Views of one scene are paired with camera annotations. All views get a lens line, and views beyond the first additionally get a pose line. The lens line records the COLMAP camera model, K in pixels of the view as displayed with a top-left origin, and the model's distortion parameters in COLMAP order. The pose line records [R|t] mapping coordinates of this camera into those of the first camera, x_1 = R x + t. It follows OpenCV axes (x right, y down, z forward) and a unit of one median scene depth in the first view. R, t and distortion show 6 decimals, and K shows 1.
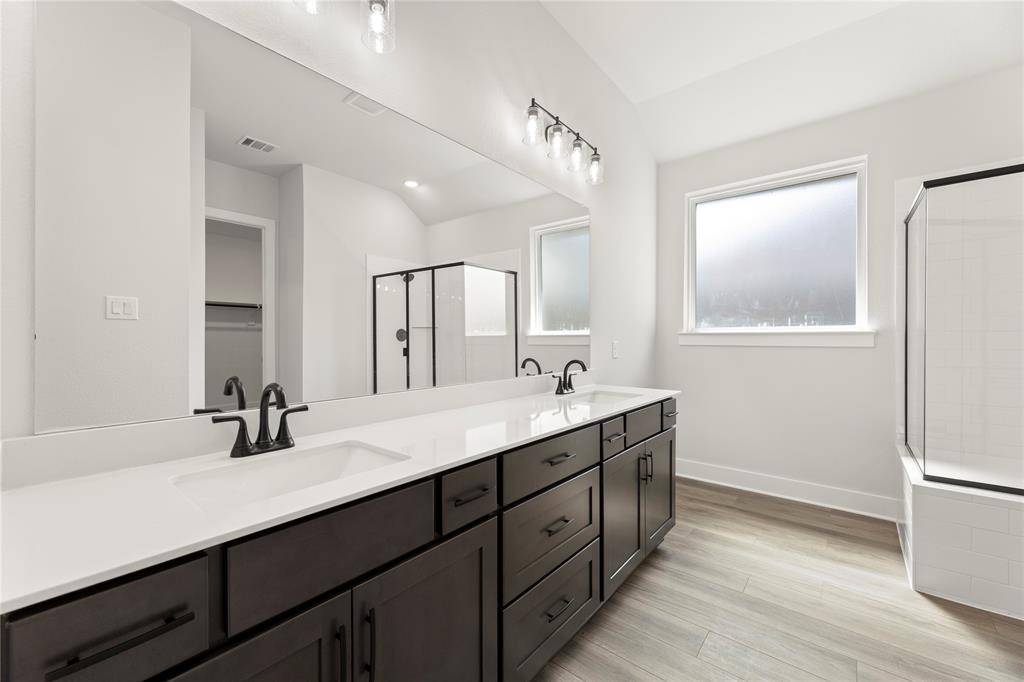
lens RADIAL K [[411.0, 0, 513.8], [0, 411.0, 337.6], [0, 0, 1]] dist [-0.001803, 0.000131]
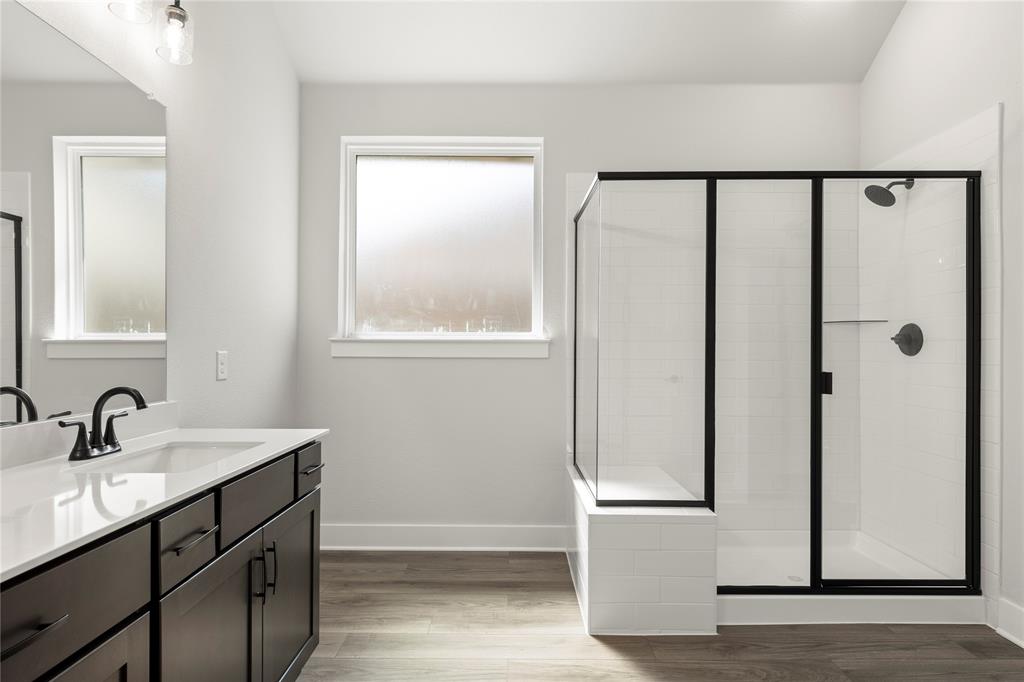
lens RADIAL K [[562.8, 0, 529.3], [0, 562.8, 346.1], [0, 0, 1]] dist [0.003381, 0.000772]
pose [[0.757448, 0.005701, 0.652870, 0.065748], [-0.004526, 0.999984, -0.003480, 0.003085], [-0.652880, -0.000319, 0.757462, 0.126052]]
